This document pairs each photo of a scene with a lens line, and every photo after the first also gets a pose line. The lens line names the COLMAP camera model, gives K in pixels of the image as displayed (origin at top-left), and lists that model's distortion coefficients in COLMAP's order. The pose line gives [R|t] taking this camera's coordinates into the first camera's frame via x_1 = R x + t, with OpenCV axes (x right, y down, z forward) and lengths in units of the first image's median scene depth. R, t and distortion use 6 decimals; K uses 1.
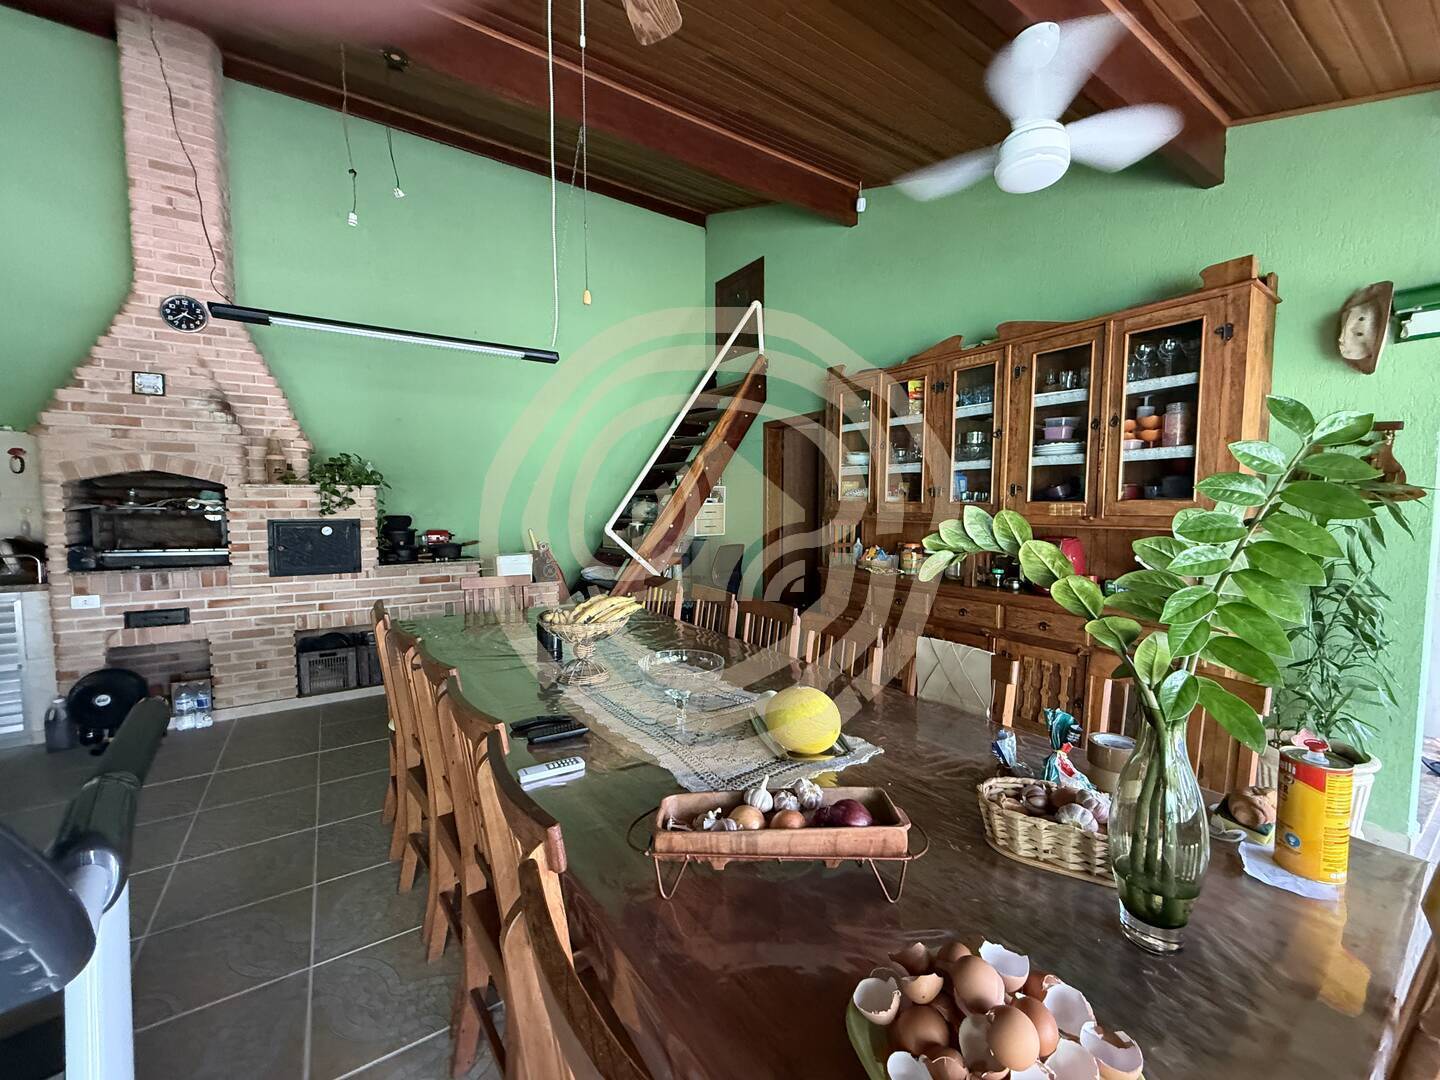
lens RADIAL K [[575.8, 0, 714.5], [0, 575.8, 541.3], [0, 0, 1]] dist [0.000136, 0.000569]
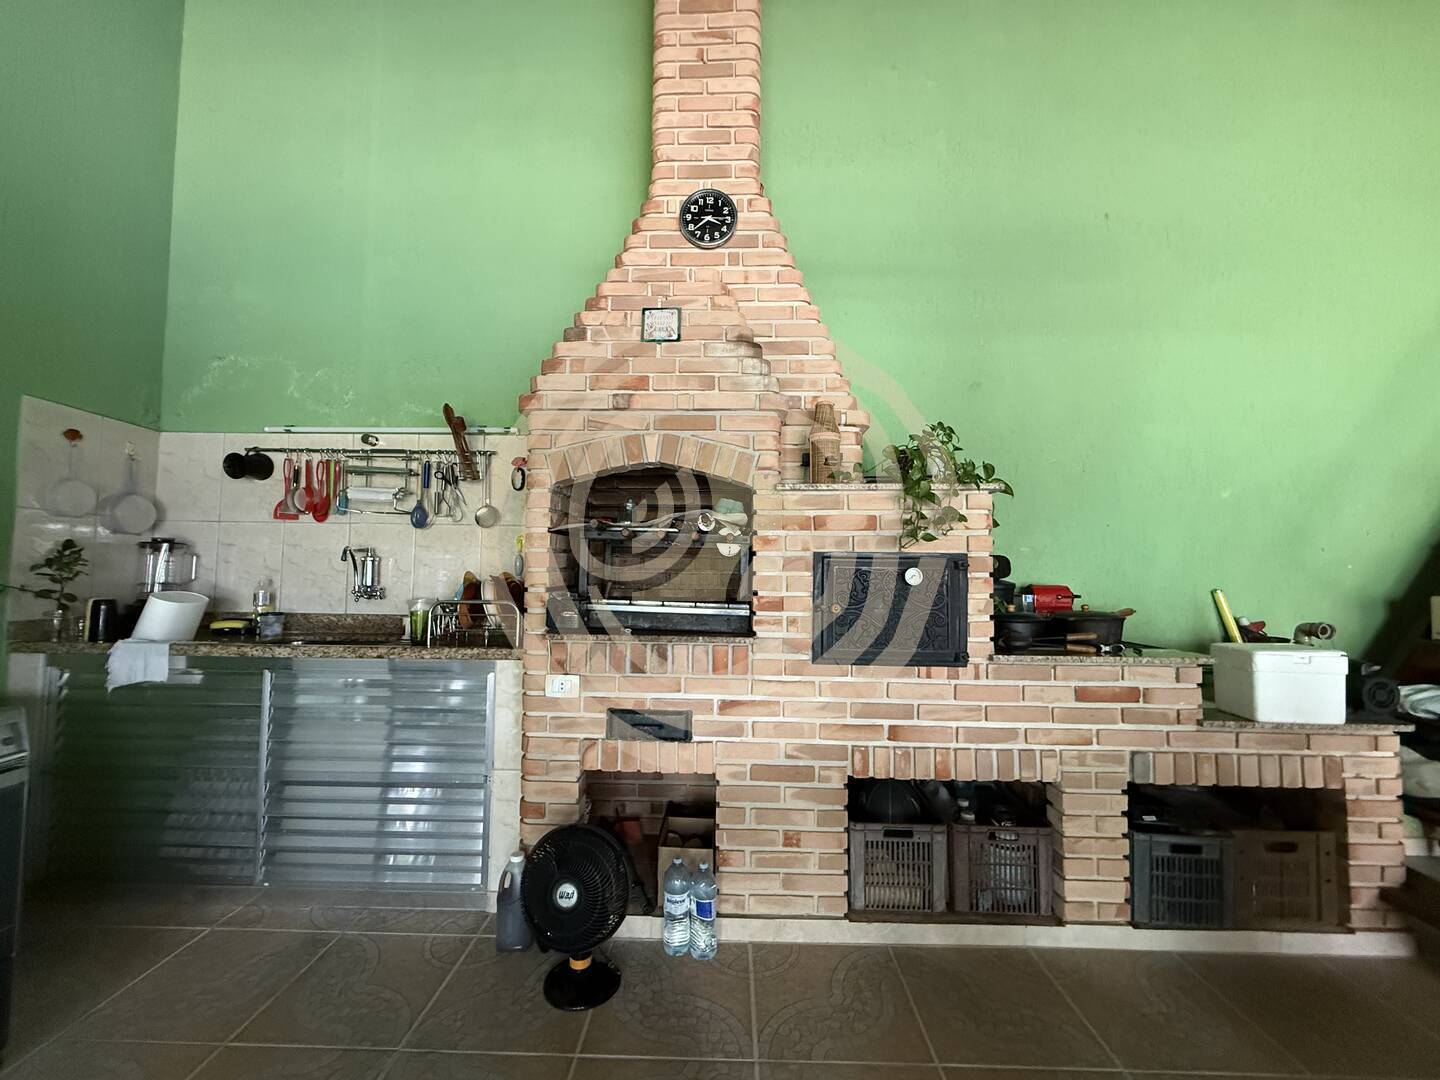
lens RADIAL K [[575.8, 0, 714.0], [0, 575.8, 542.1], [0, 0, 1]] dist [0.000136, 0.000569]
pose [[0.816258, -0.021988, -0.577269, -0.563196], [-0.047301, 0.993376, -0.104720, 0.012733], [0.575747, 0.112784, 0.809811, 0.539992]]
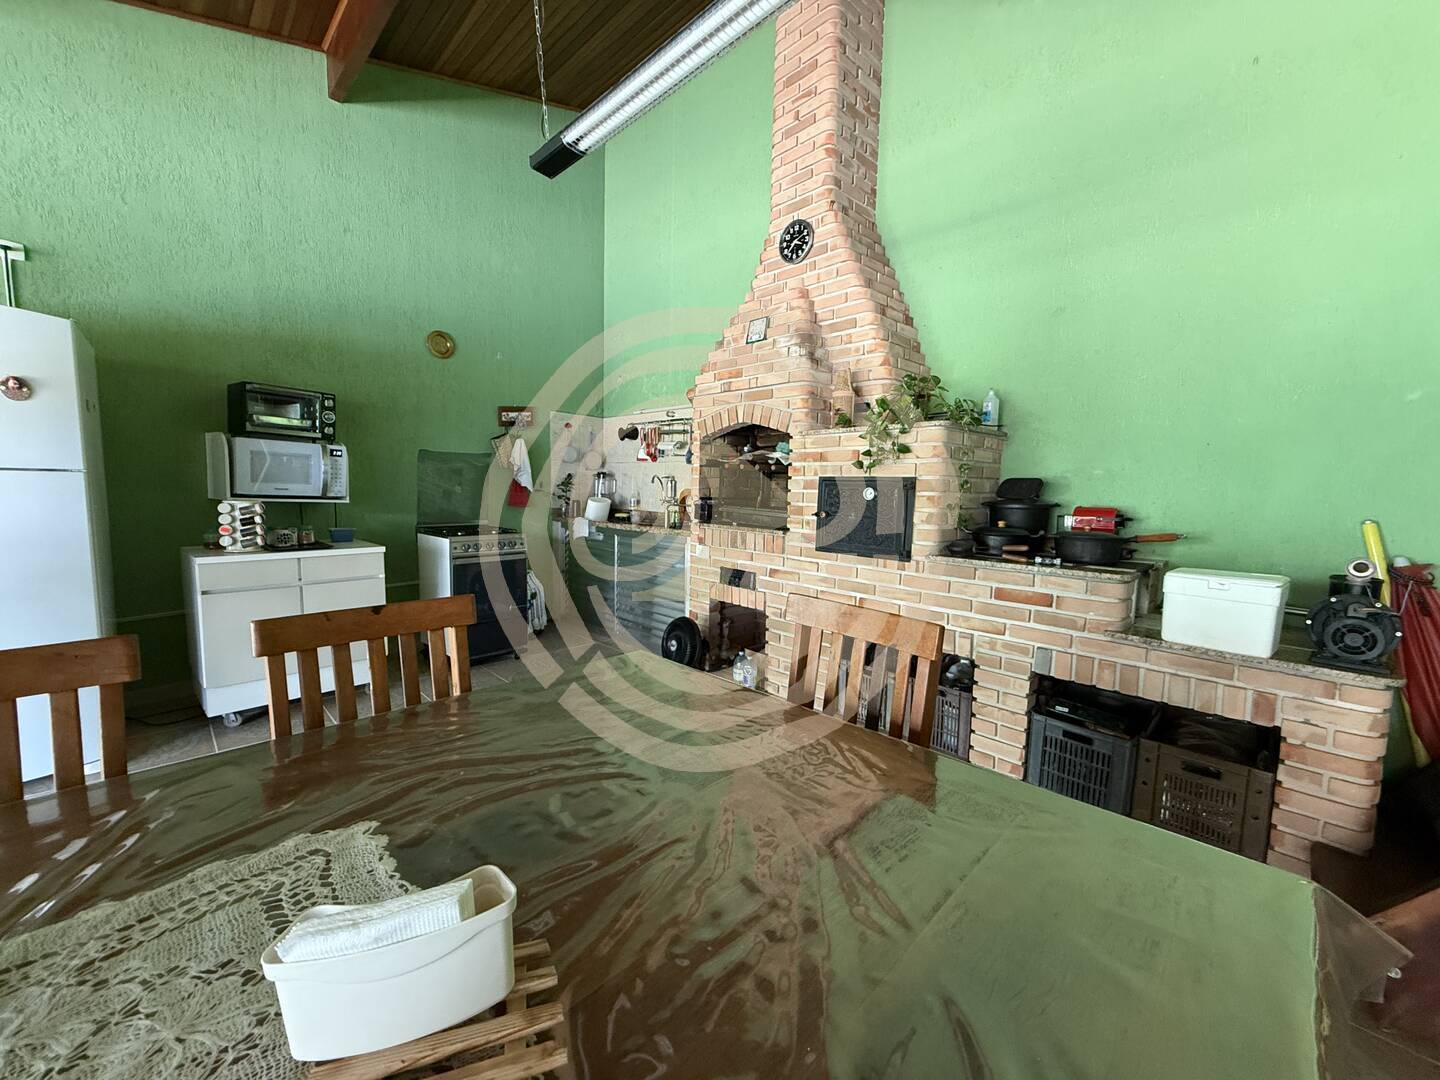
lens RADIAL K [[575.8, 0, 723.2], [0, 575.8, 542.9], [0, 0, 1]] dist [0.000136, 0.000569]
pose [[0.183628, 0.095244, -0.978371, -0.038361], [-0.089254, 0.992799, 0.079897, 0.000687], [0.978935, 0.072652, 0.190807, 0.751564]]
